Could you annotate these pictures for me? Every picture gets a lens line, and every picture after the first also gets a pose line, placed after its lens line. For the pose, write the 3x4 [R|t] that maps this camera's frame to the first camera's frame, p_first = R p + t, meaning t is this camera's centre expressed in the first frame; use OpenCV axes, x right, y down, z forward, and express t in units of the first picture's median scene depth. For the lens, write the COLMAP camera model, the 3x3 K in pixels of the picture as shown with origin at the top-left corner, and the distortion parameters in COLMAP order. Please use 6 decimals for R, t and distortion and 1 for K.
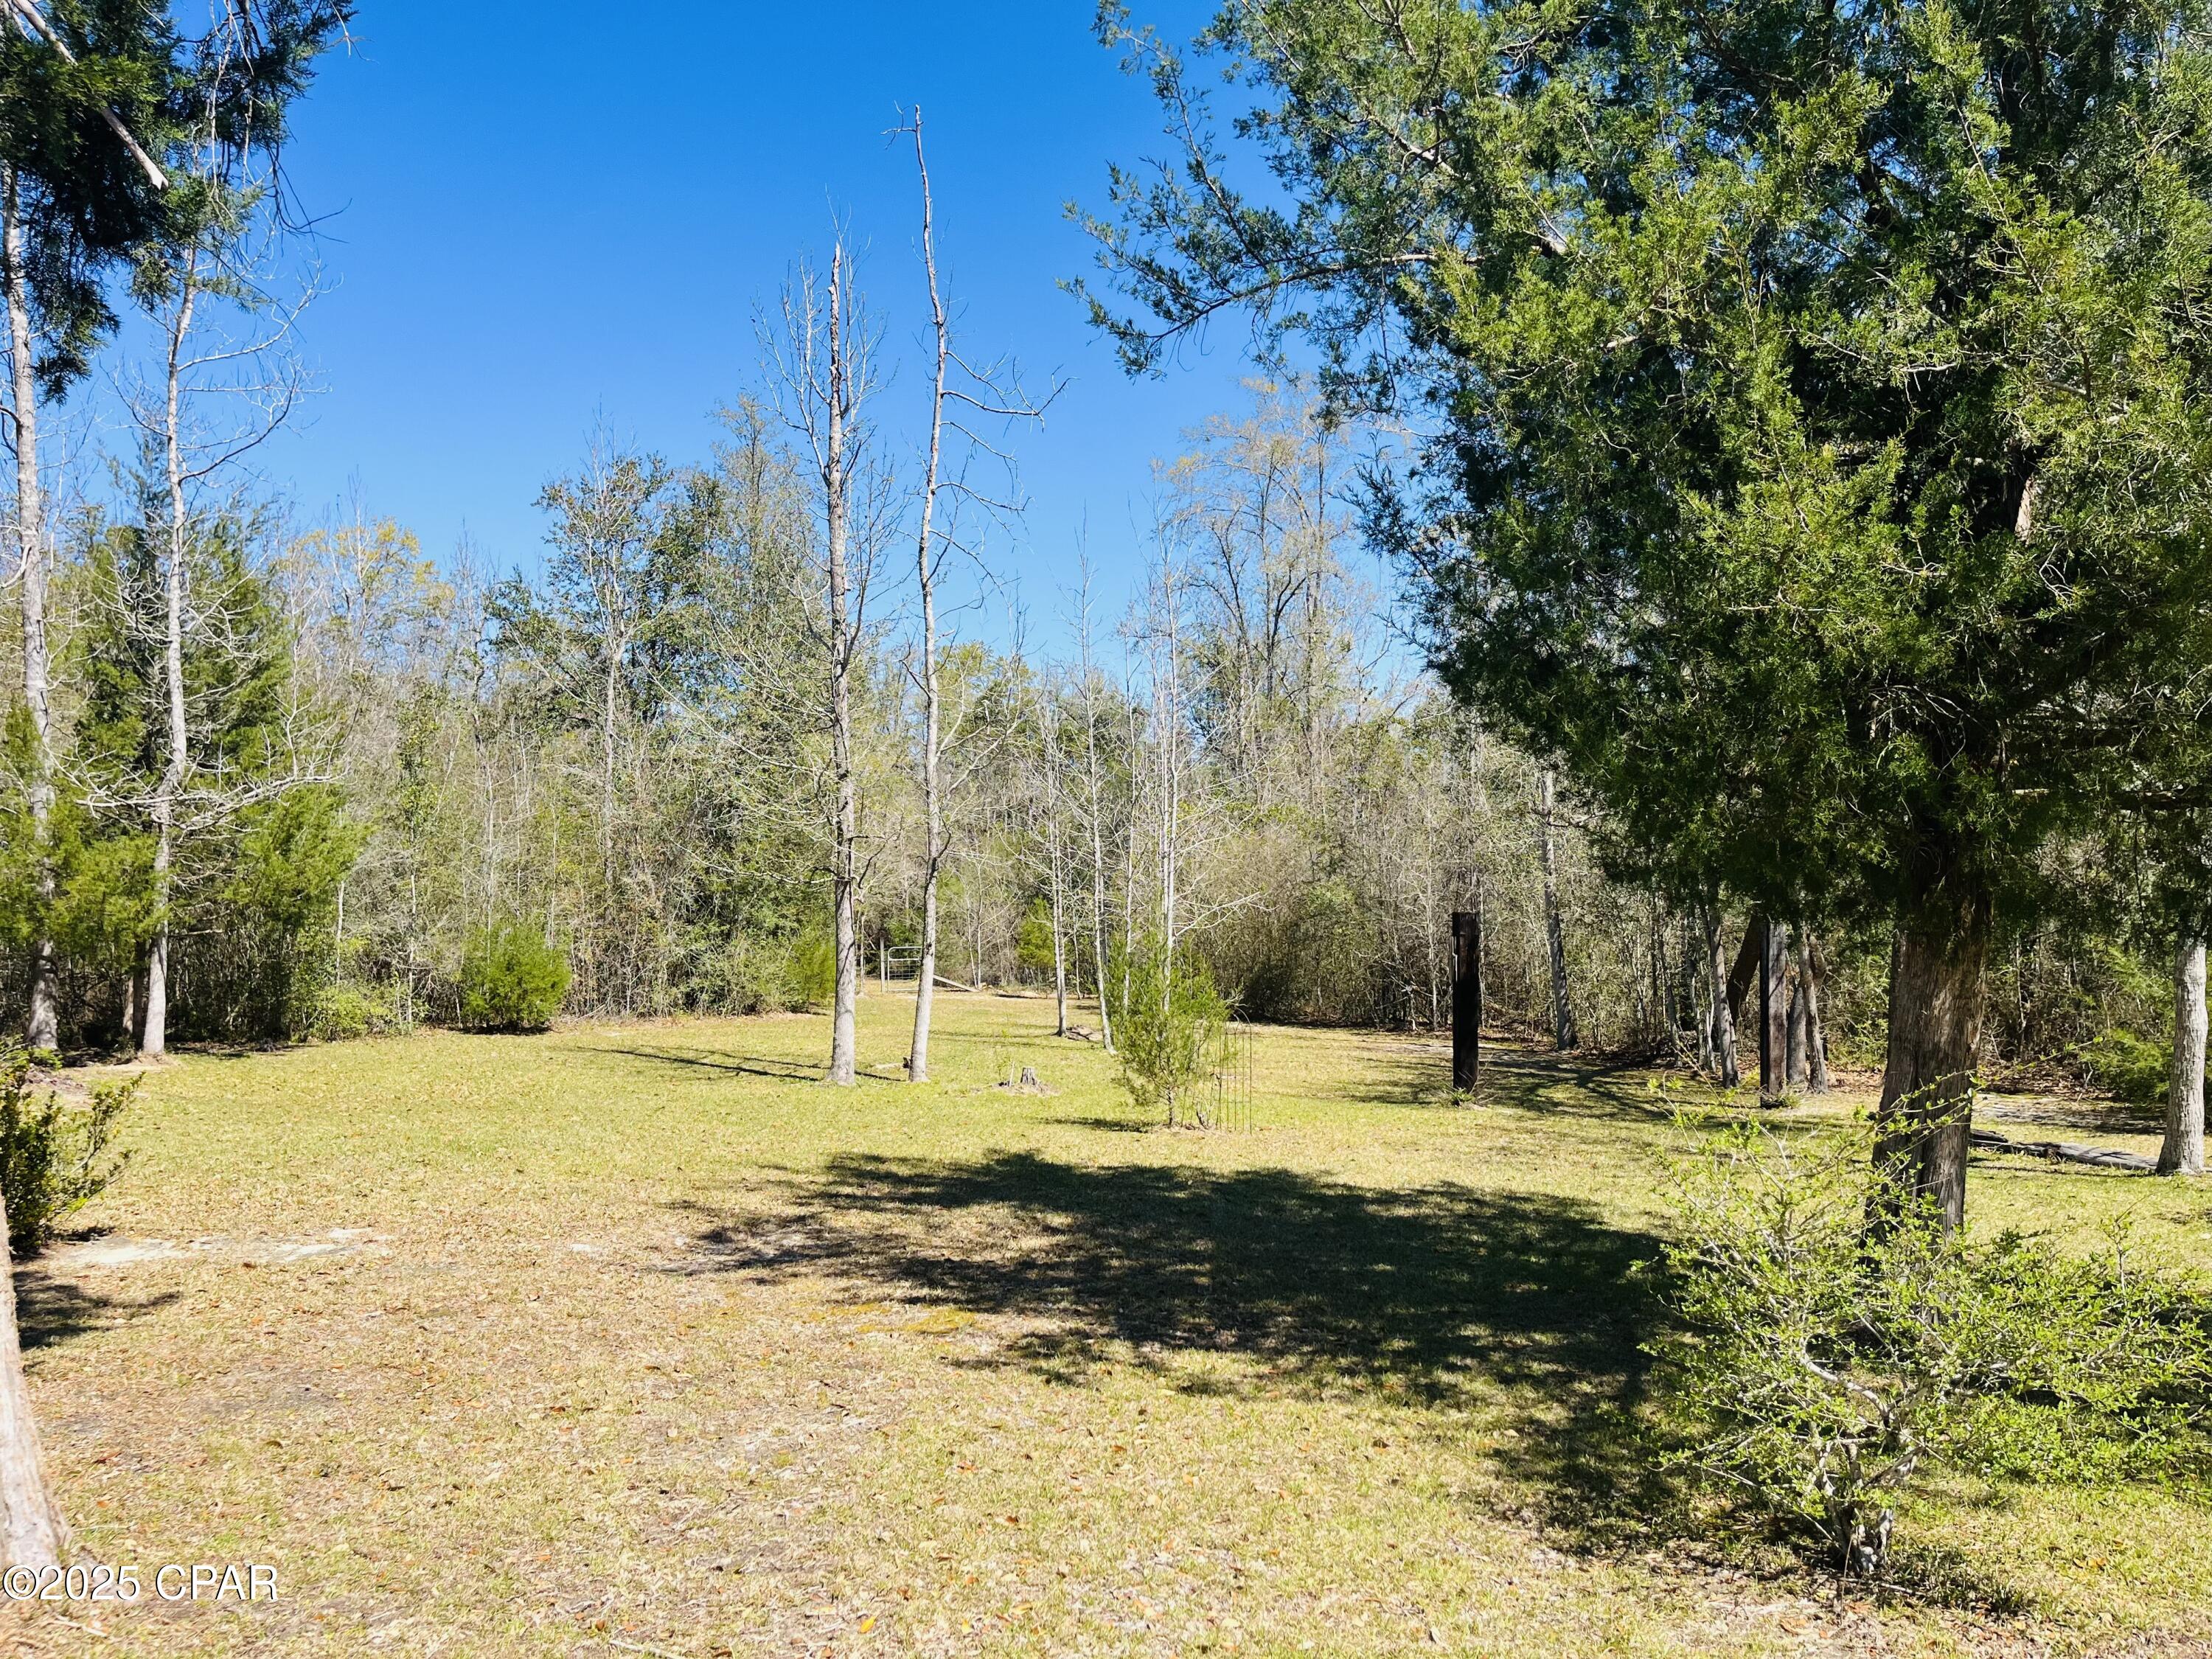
lens RADIAL K [[1681.4, 0, 1095.2], [0, 1681.4, 833.1], [0, 0, 1]] dist [0.067004, -0.085539]
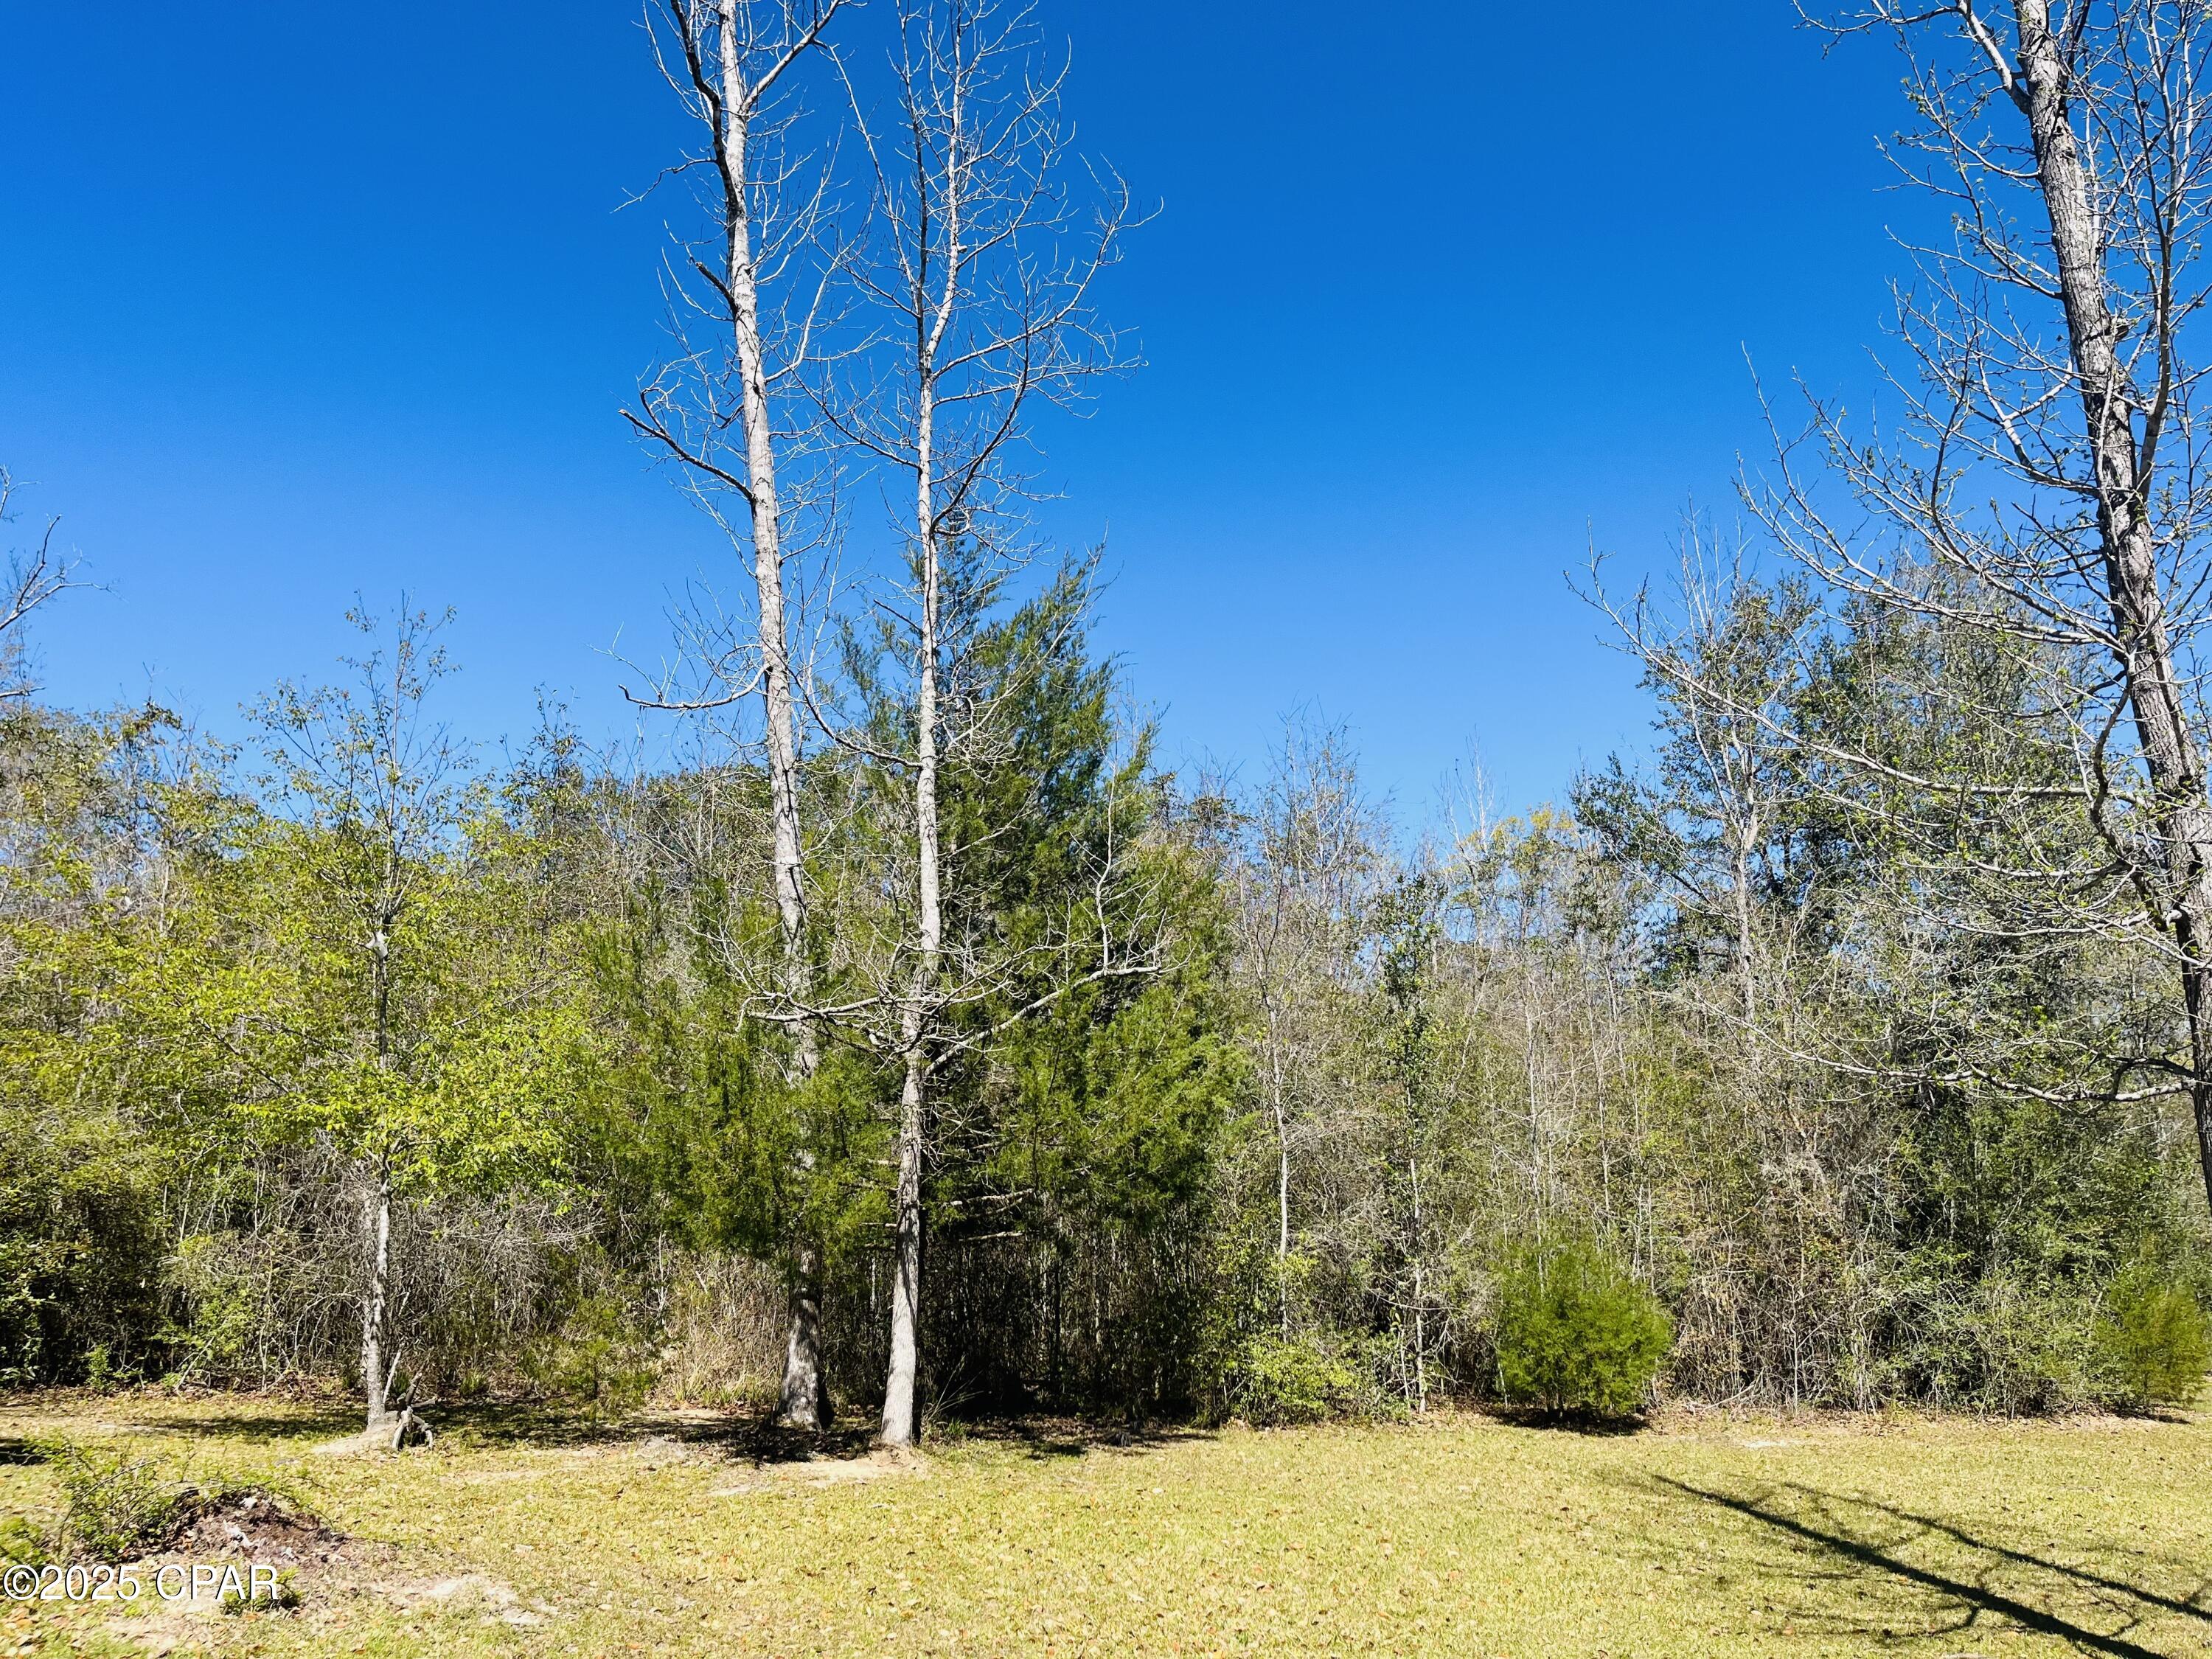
lens RADIAL K [[1681.4, 0, 1095.2], [0, 1681.4, 833.1], [0, 0, 1]] dist [0.067004, -0.085539]
pose [[0.763359, -0.140930, -0.630414, -0.061110], [0.019267, 0.980444, -0.195850, 0.023401], [0.645687, 0.137358, 0.751147, 0.363161]]
